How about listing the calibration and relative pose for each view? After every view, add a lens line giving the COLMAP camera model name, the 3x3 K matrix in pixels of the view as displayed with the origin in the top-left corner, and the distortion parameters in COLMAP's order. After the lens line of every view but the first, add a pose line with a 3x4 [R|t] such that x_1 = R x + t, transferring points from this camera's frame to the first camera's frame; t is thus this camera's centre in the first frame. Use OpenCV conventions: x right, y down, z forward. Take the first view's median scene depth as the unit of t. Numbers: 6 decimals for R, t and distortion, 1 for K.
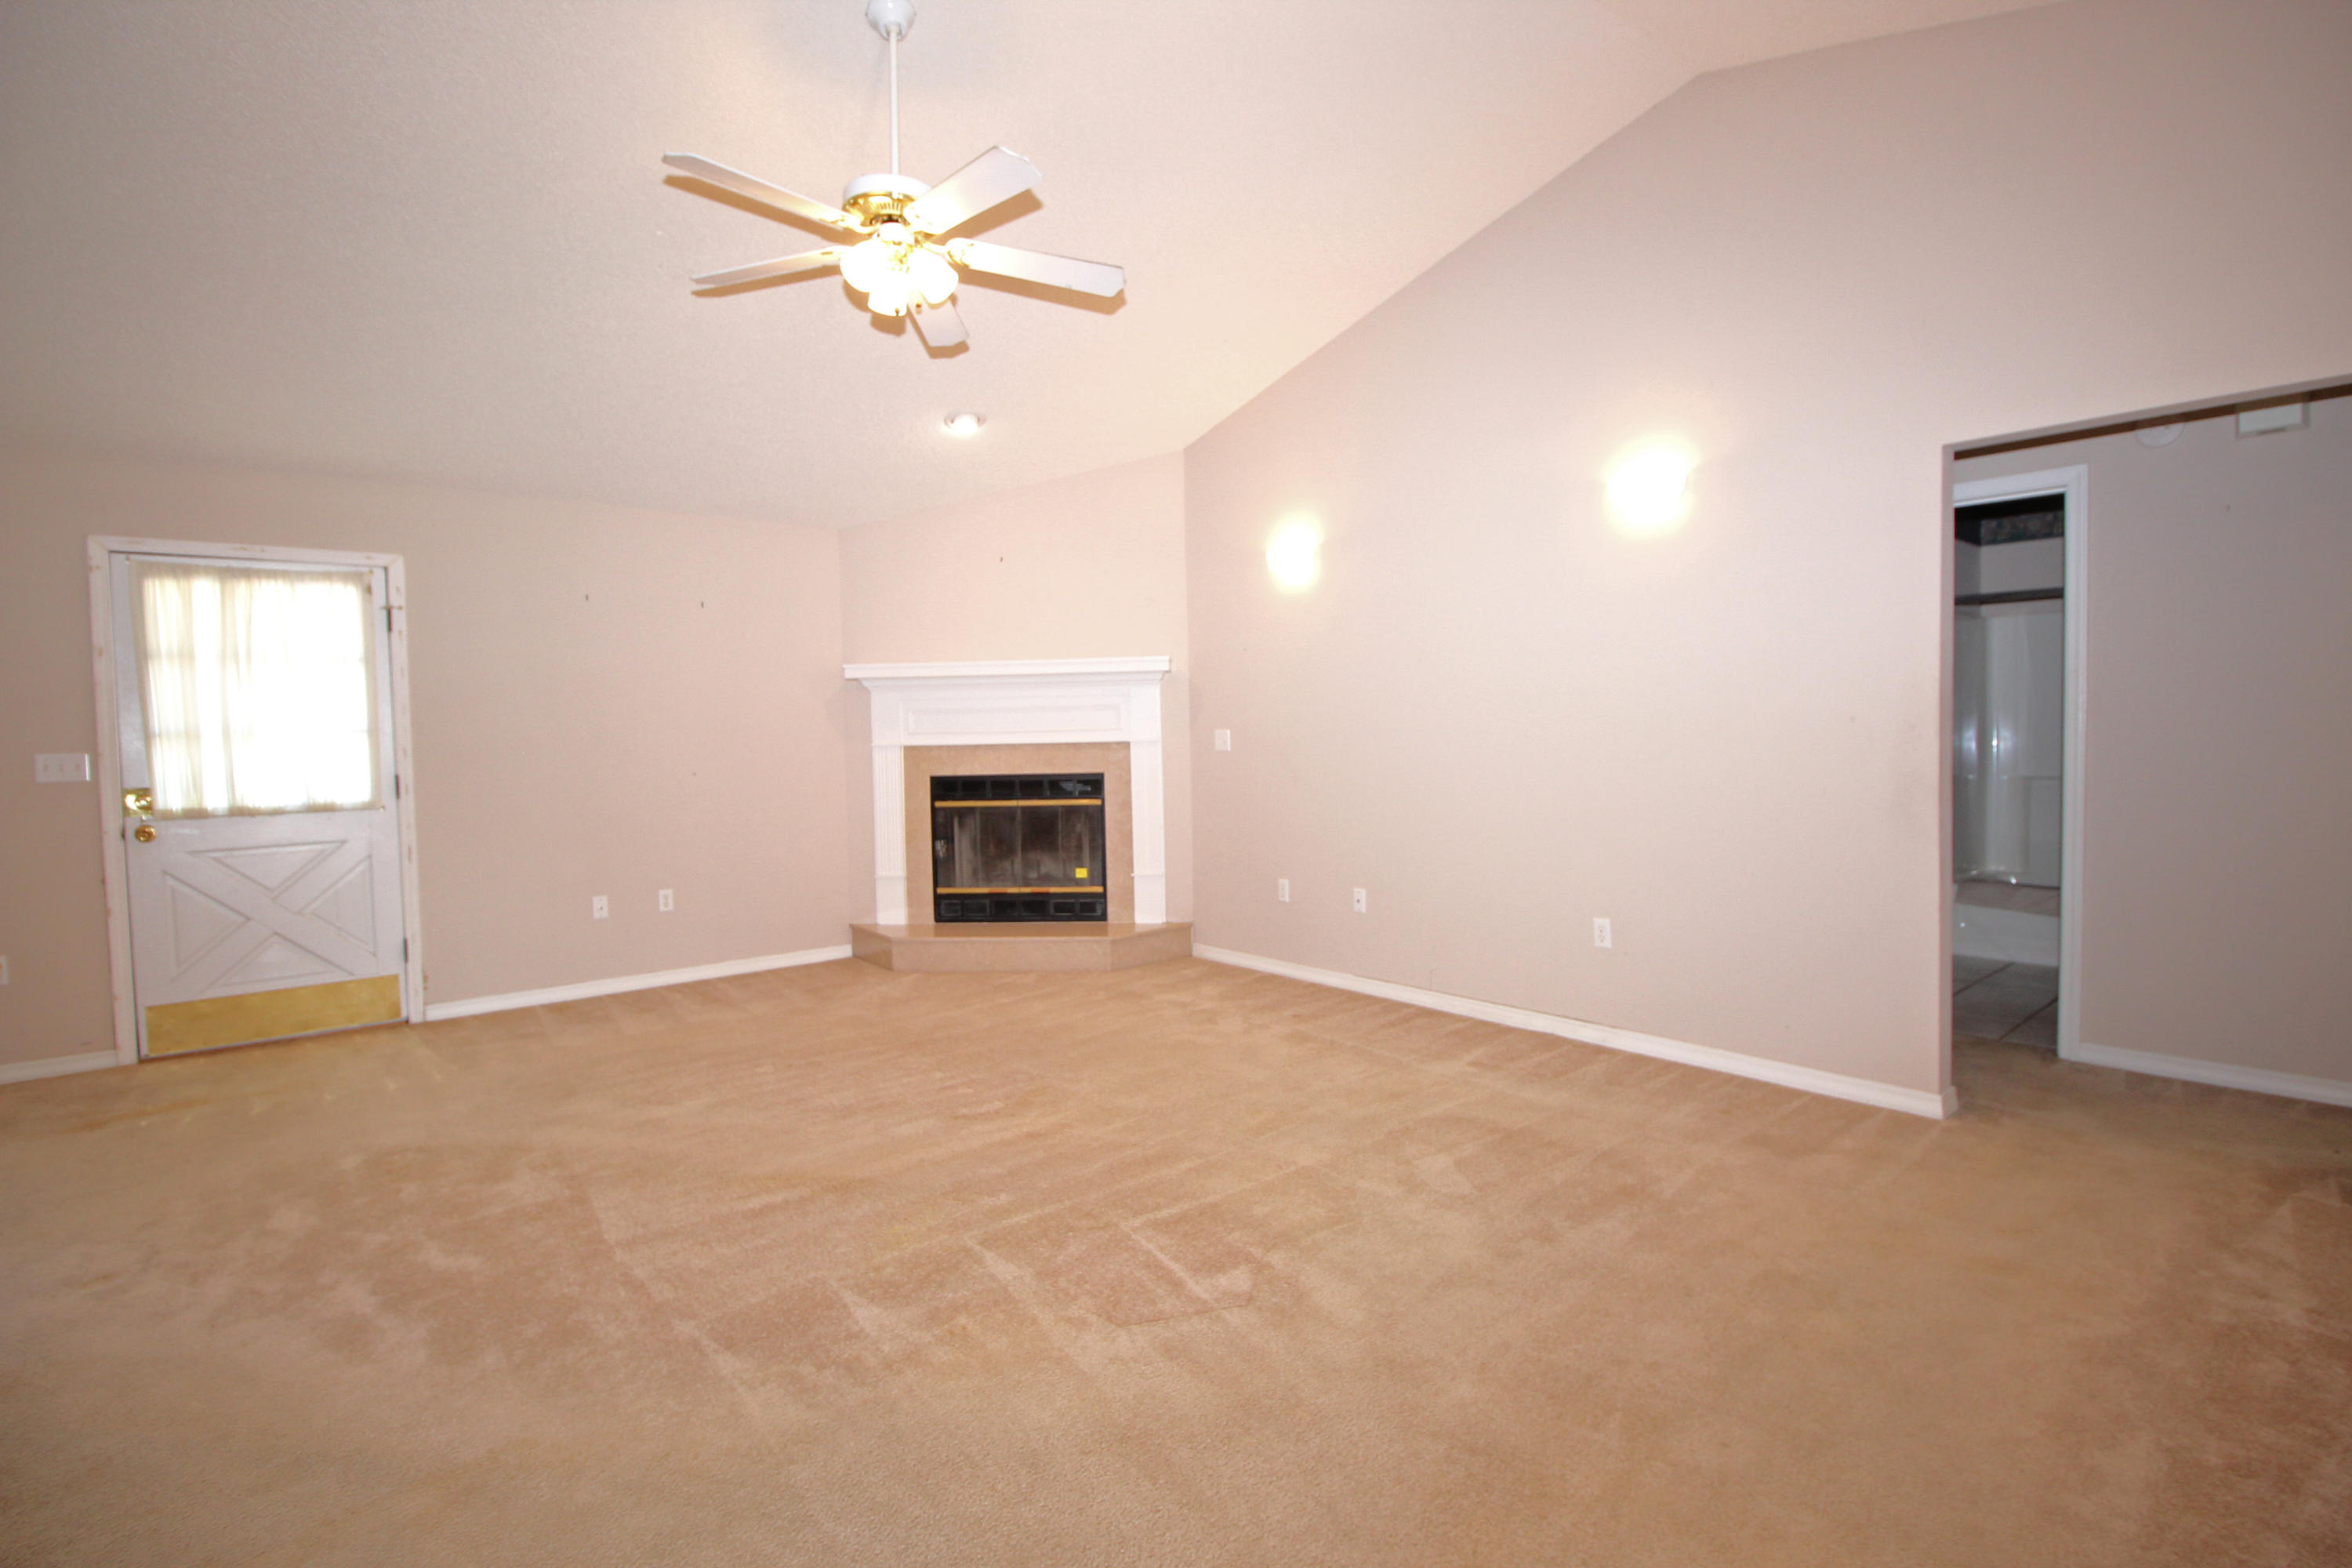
lens RADIAL K [[1090.5, 0, 1169.4], [0, 1090.5, 775.5], [0, 0, 1]] dist [-0.000796, -0.013284]
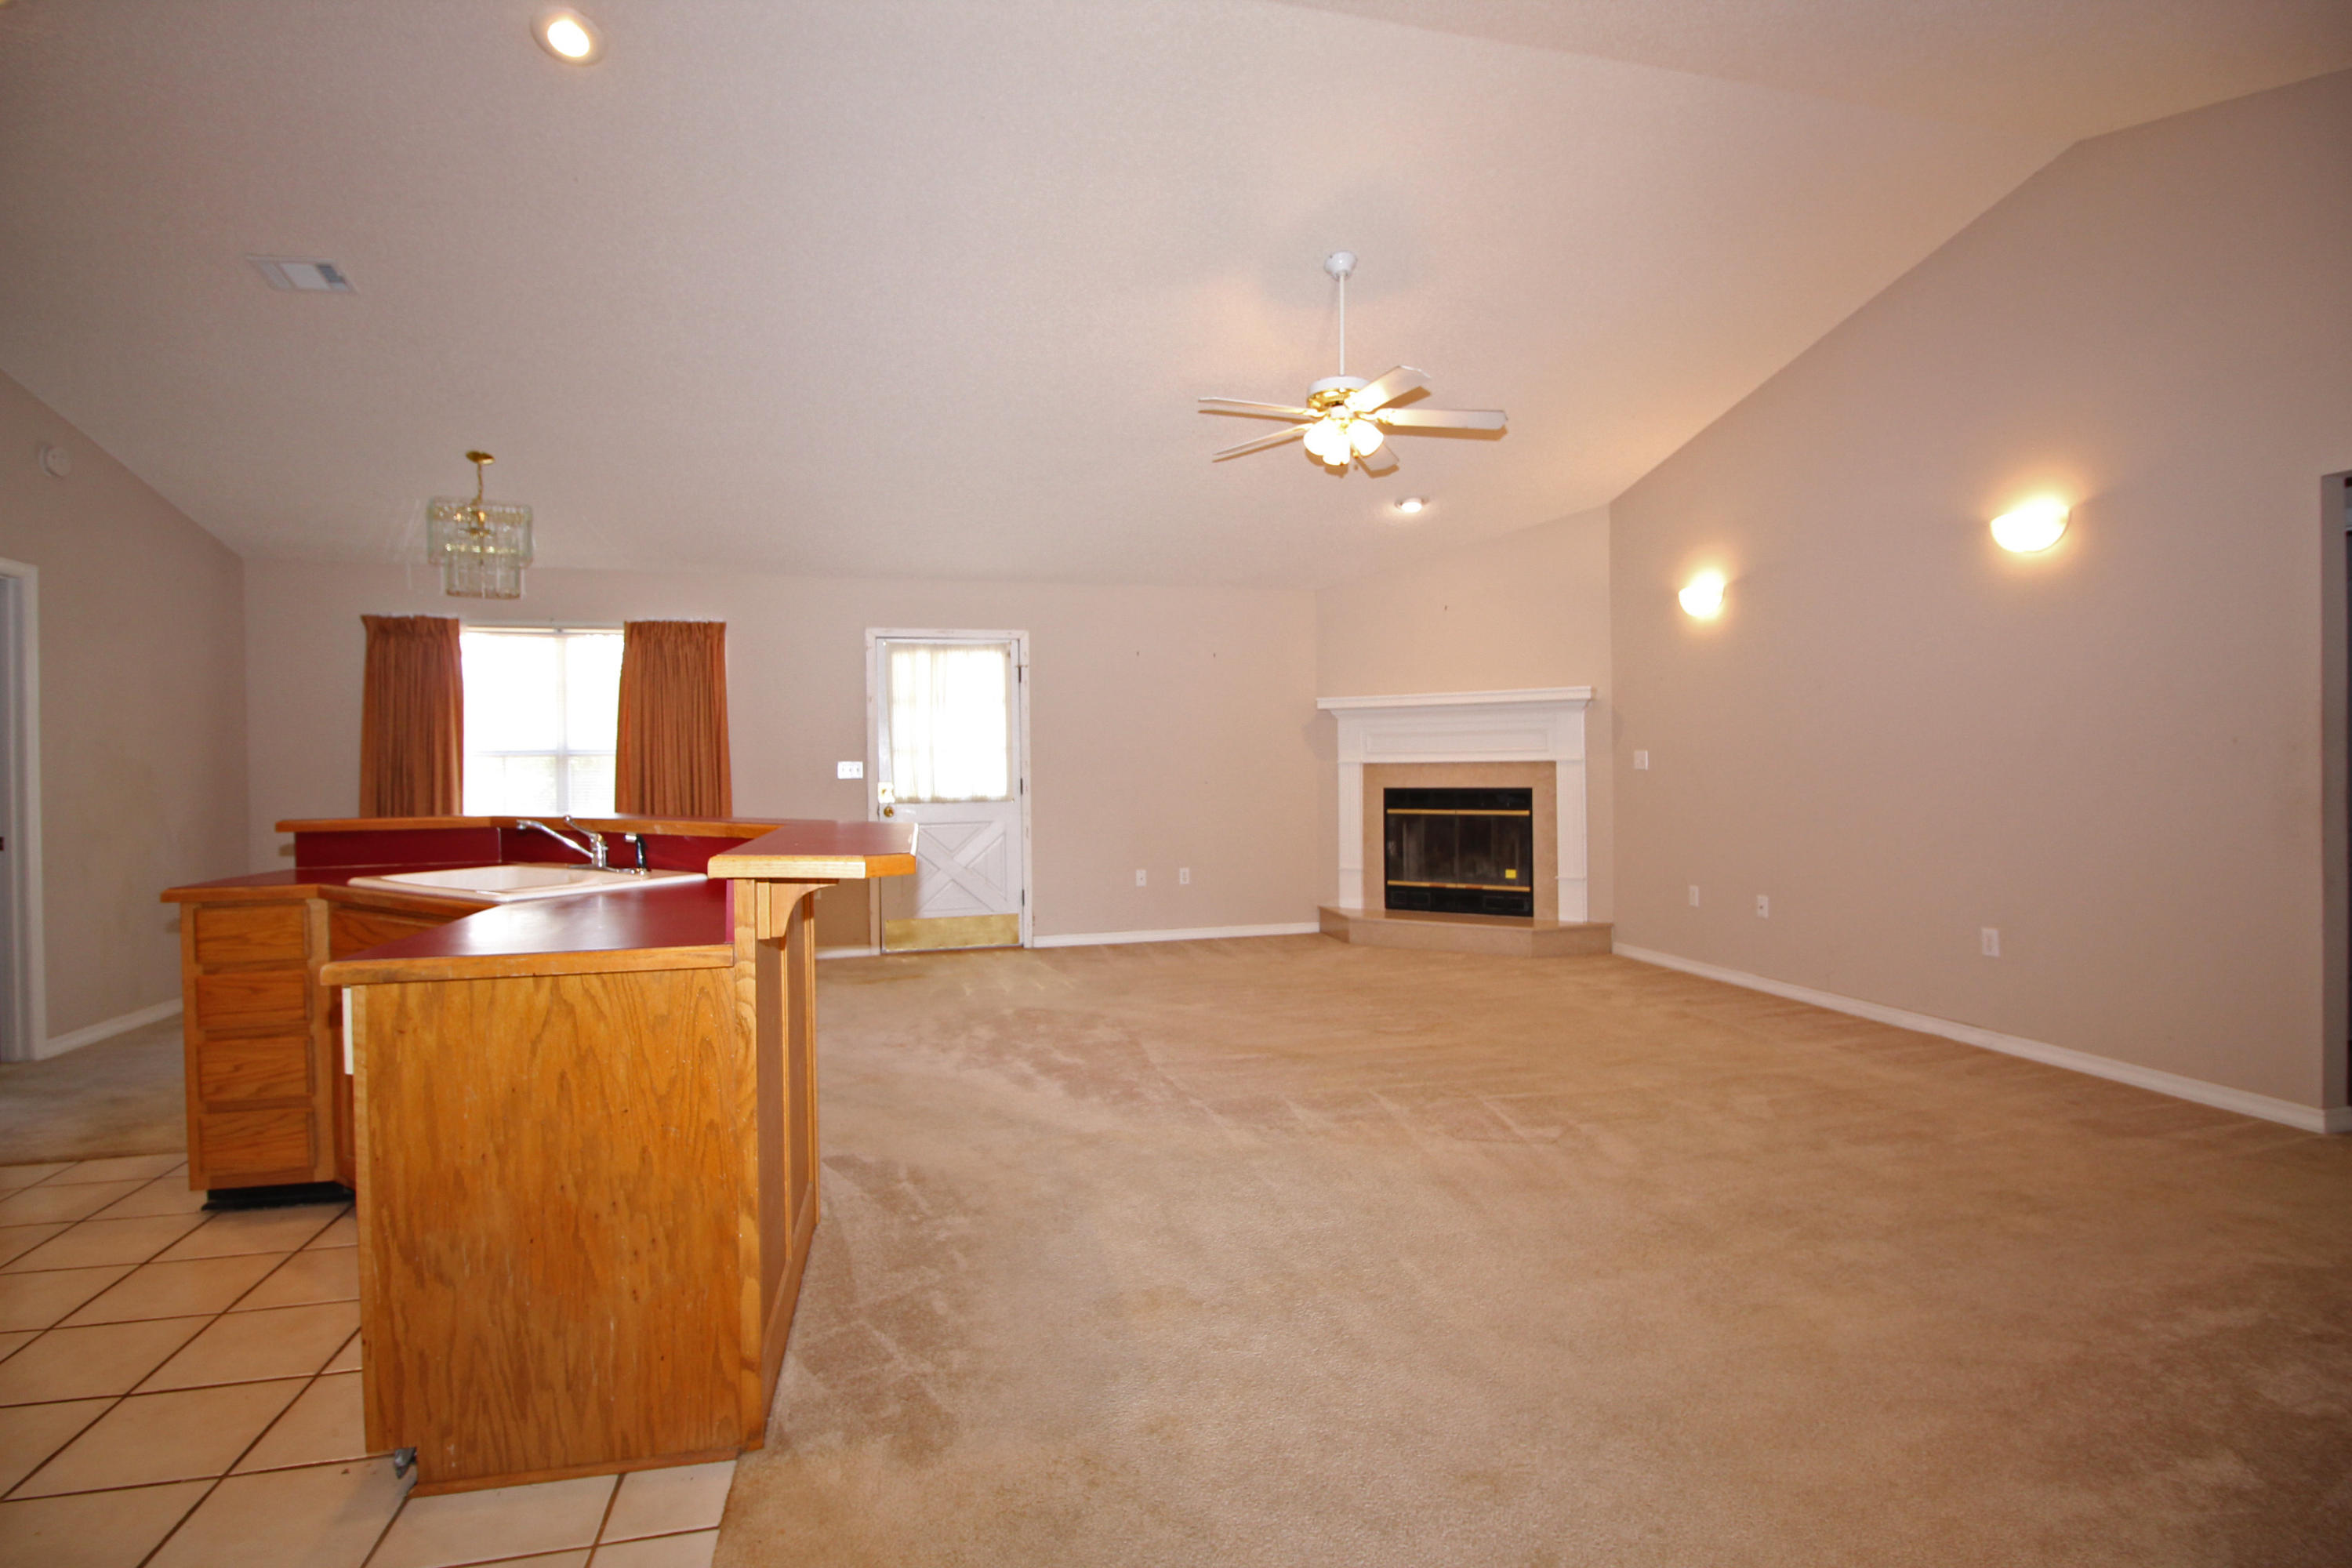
lens RADIAL K [[1090.5, 0, 1169.4], [0, 1090.5, 775.5], [0, 0, 1]] dist [-0.000796, -0.013284]
pose [[0.903584, 0.013303, -0.428205, 0.109928], [-0.022677, 0.999602, -0.016798, 0.015876], [0.427811, 0.024889, 0.903526, -0.261580]]
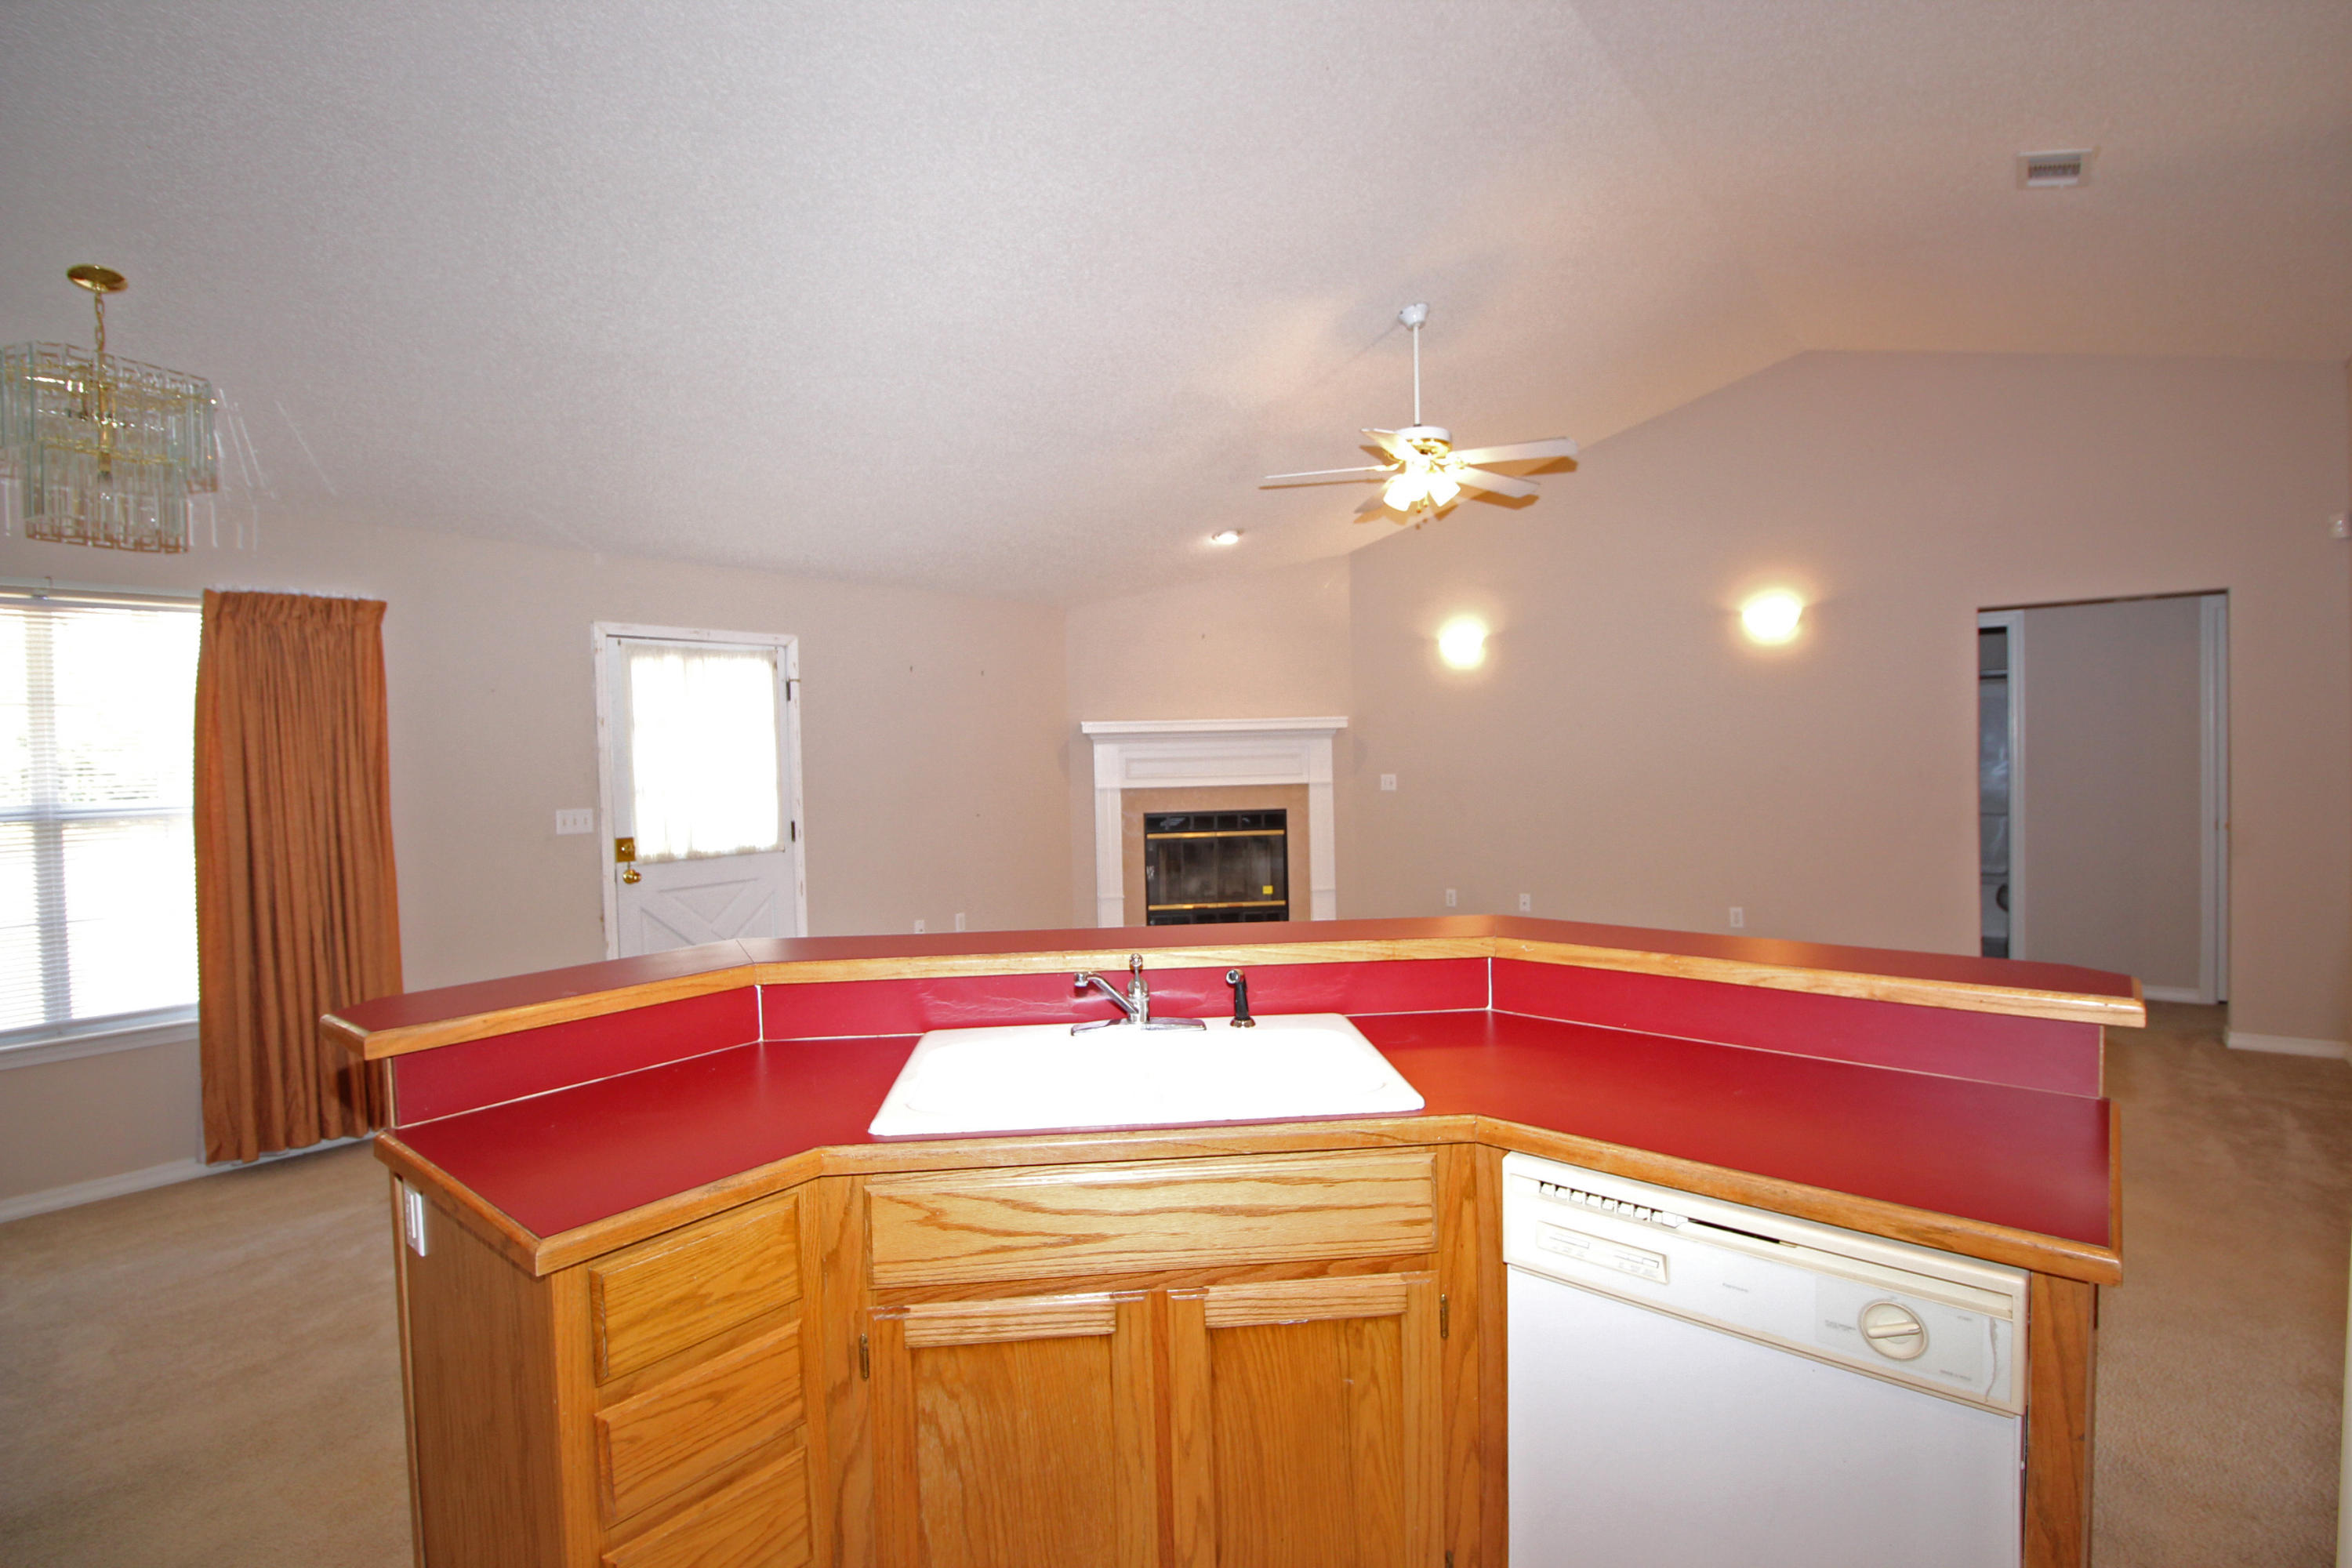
lens RADIAL K [[1090.5, 0, 1169.4], [0, 1090.5, 775.5], [0, 0, 1]] dist [-0.000796, -0.013284]
pose [[0.979821, -0.007939, 0.199718, -0.555842], [0.011926, 0.999753, -0.018773, -0.023818], [-0.199519, 0.020776, 0.979674, -0.244964]]
